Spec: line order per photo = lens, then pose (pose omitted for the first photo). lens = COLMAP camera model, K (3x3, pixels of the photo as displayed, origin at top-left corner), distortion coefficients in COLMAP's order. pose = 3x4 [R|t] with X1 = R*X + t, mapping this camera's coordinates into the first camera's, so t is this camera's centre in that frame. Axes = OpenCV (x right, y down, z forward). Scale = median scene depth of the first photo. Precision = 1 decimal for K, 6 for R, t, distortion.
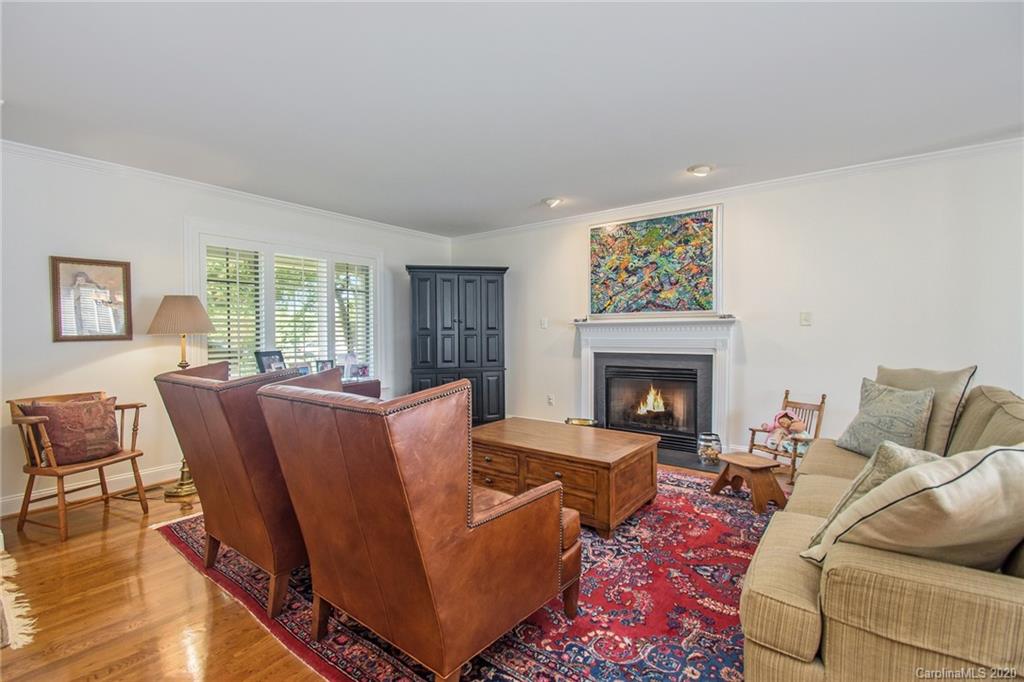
lens RADIAL K [[453.8, 0, 512.0], [0, 453.8, 341.0], [0, 0, 1]] dist [0.001372, 0.000195]
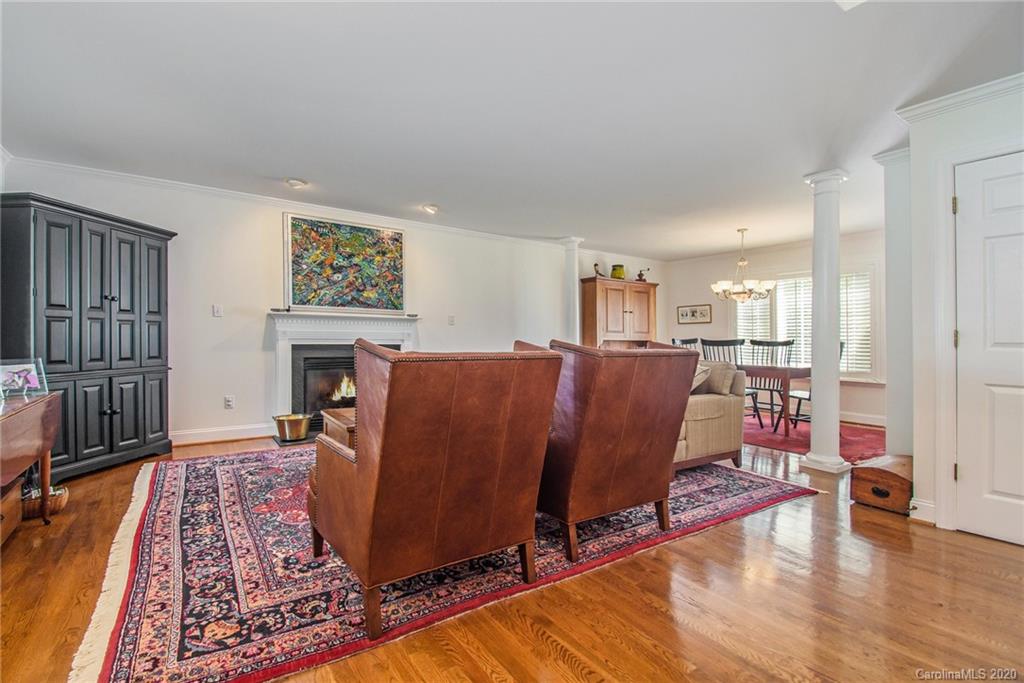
lens RADIAL K [[453.8, 0, 512.0], [0, 453.8, 341.5], [0, 0, 1]] dist [0.001372, 0.000195]
pose [[0.290550, 0.003045, 0.956855, -0.656534], [0.005424, 0.999974, -0.004829, 0.027737], [-0.956845, 0.006593, 0.290526, 0.289141]]
